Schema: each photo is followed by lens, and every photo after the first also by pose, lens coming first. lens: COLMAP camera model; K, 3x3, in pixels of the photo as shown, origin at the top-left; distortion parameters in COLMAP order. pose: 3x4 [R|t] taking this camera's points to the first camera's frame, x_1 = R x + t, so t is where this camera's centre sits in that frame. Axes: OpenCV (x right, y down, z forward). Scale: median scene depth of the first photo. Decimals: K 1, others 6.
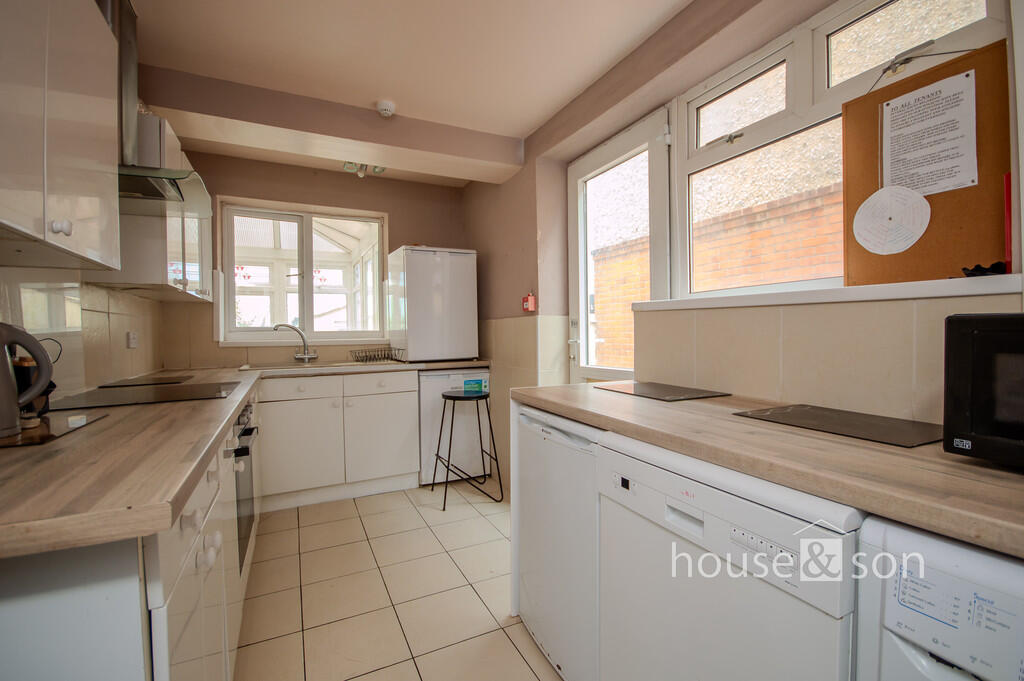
lens RADIAL K [[454.8, 0, 513.4], [0, 454.8, 340.6], [0, 0, 1]] dist [0.001313, -0.009038]
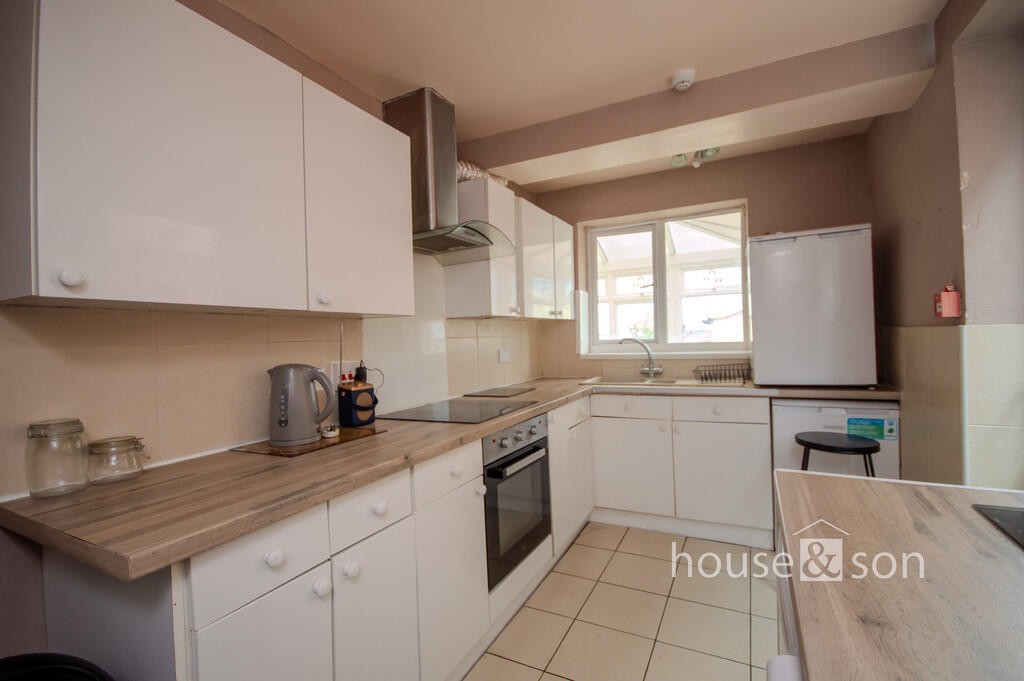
lens RADIAL K [[454.8, 0, 513.4], [0, 454.8, 340.6], [0, 0, 1]] dist [0.001313, -0.009038]
pose [[0.592802, 0.000895, -0.805347, 0.149463], [0.009651, 0.999920, 0.008215, -0.040708], [0.805290, -0.012642, 0.592746, 0.202057]]
